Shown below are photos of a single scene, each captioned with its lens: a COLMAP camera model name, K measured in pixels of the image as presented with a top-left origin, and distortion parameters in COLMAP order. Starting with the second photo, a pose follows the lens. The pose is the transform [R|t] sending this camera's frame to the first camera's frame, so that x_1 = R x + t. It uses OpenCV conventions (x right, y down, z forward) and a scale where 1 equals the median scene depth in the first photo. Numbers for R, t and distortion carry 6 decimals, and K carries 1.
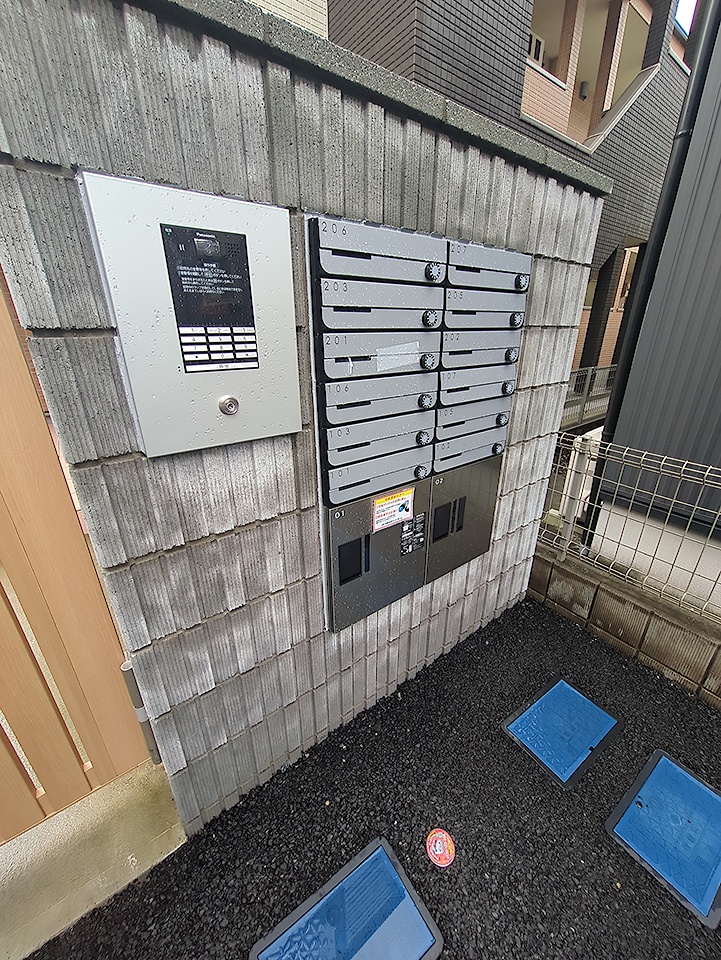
lens RADIAL K [[377.6, 0, 364.2], [0, 377.6, 479.4], [0, 0, 1]] dist [-0.000246, -0.000185]
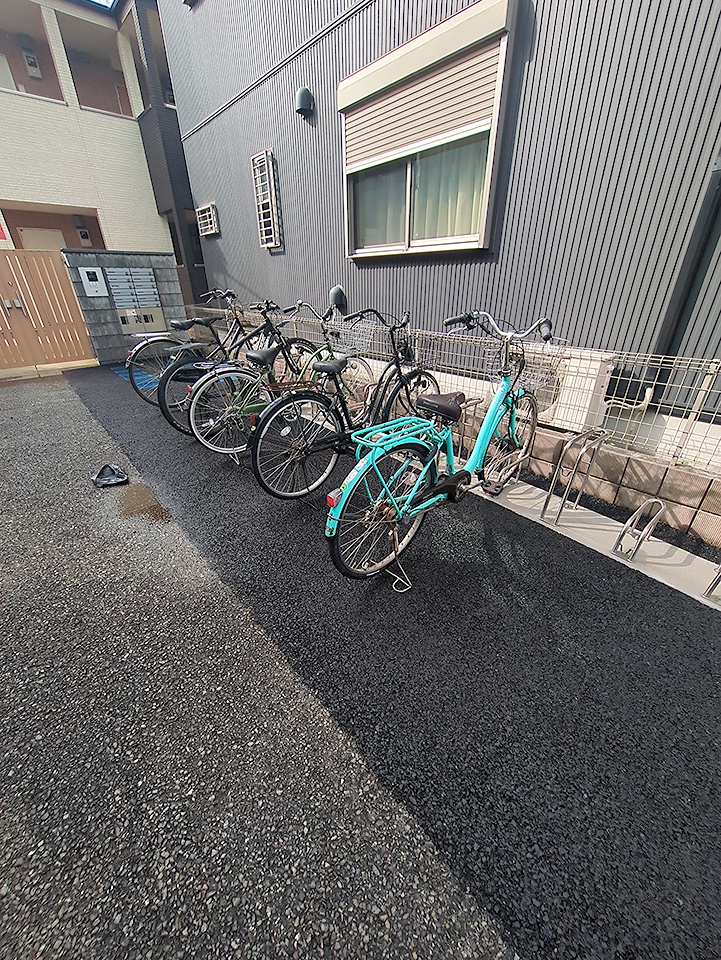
lens RADIAL K [[377.6, 0, 361.8], [0, 377.6, 481.4], [0, 0, 1]] dist [-0.000246, -0.000185]
pose [[0.996173, -0.048174, 0.072924, 3.097656], [0.041170, 0.994656, 0.094677, 2.284387], [-0.077095, -0.091313, 0.992833, -5.397590]]
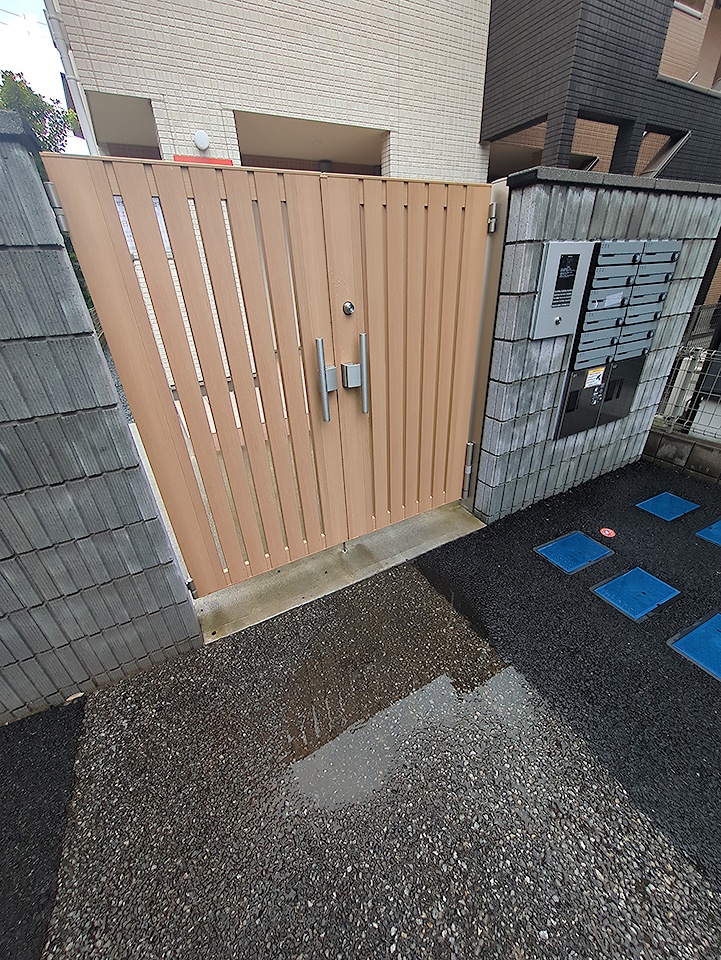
lens RADIAL K [[377.6, 0, 360.3], [0, 377.6, 482.2], [0, 0, 1]] dist [-0.000246, -0.000185]
pose [[0.988901, 0.031123, -0.145282, -0.830810], [-0.013318, 0.992446, 0.121957, 0.392776], [0.147980, -0.118668, 0.981845, -1.222627]]
